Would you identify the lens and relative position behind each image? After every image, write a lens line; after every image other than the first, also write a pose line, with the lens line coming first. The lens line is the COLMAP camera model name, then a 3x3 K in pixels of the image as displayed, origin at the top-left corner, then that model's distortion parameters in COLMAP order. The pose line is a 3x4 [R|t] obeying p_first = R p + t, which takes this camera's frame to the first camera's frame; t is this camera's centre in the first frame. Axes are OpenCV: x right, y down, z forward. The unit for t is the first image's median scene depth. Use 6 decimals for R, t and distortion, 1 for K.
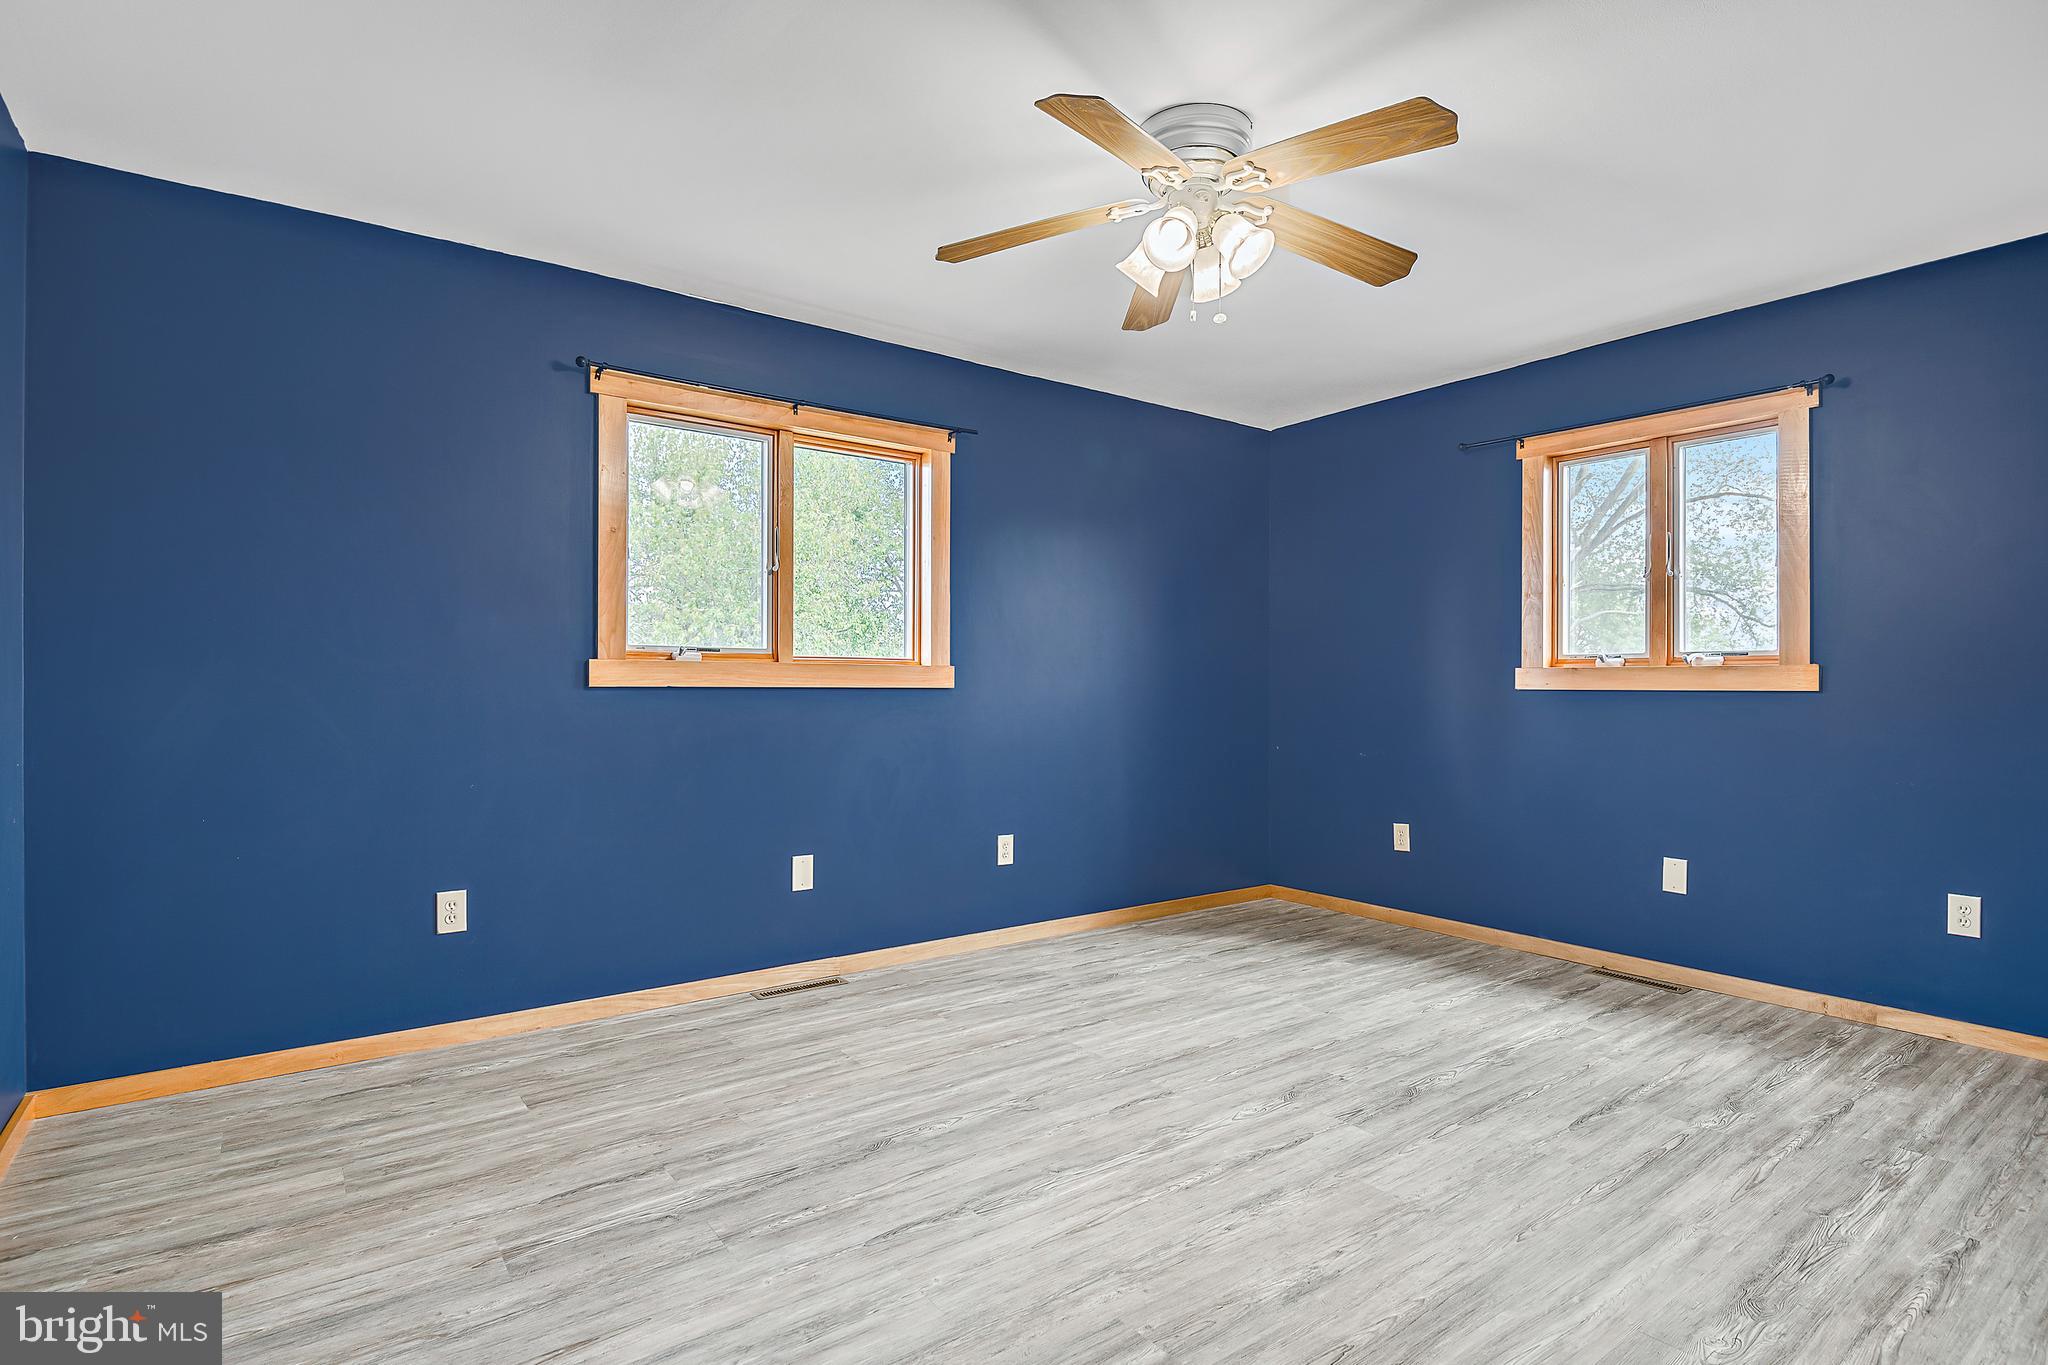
lens RADIAL K [[1021.9, 0, 1021.4], [0, 1021.9, 671.6], [0, 0, 1]] dist [0.002168, -0.017840]
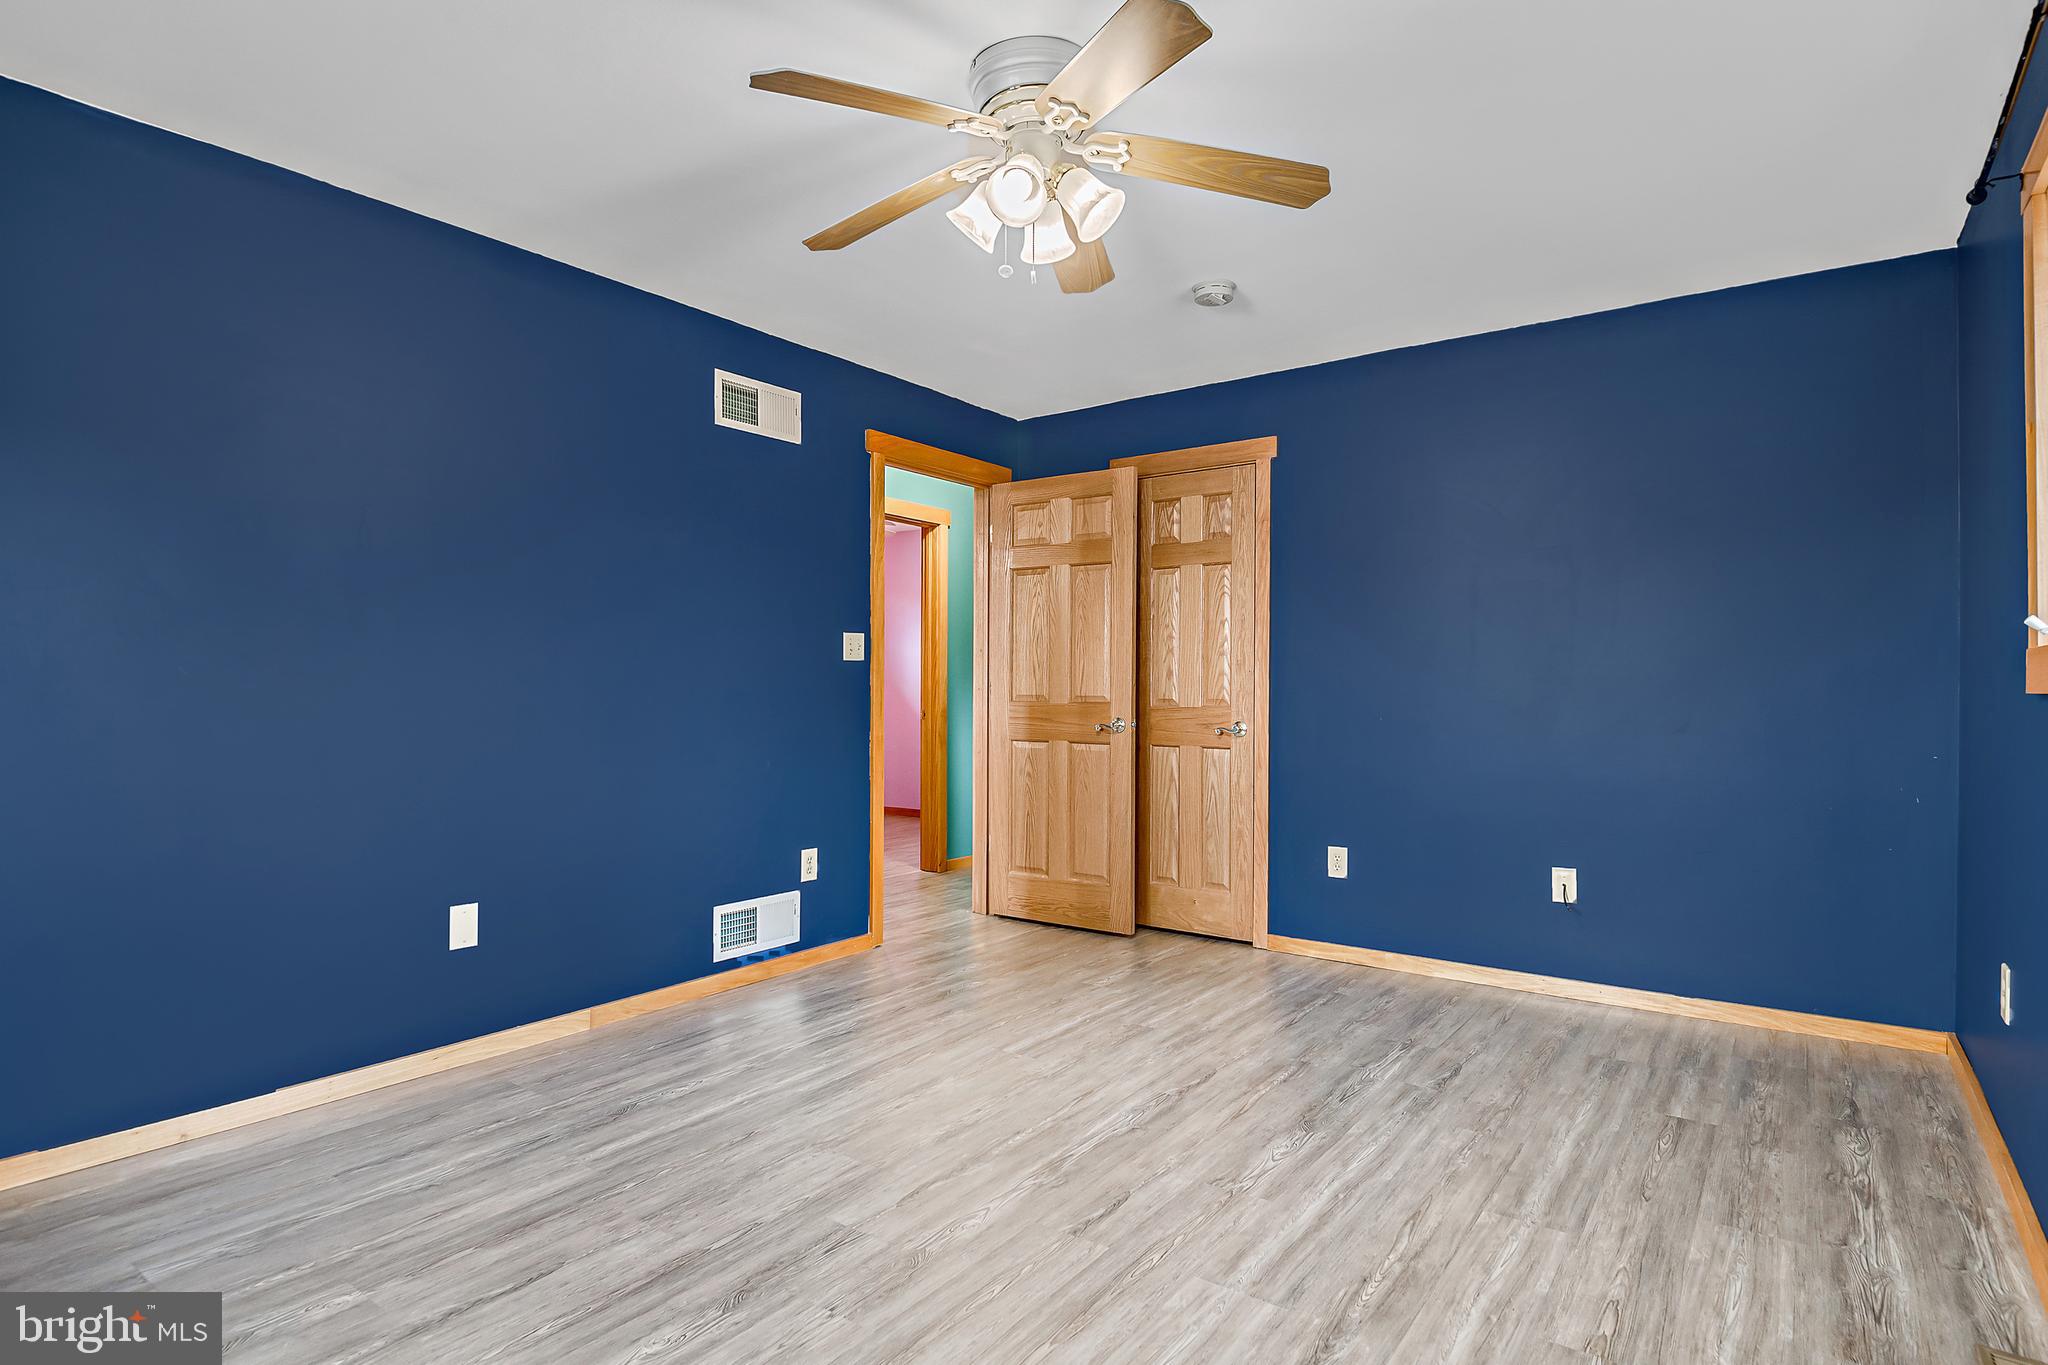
lens RADIAL K [[1021.9, 0, 1021.4], [0, 1021.9, 671.6], [0, 0, 1]] dist [0.002168, -0.017840]
pose [[-0.954754, -0.010911, -0.297197, 0.440141], [-0.001219, 0.999462, -0.032778, 0.028201], [0.297395, -0.030933, -0.954253, 1.842464]]
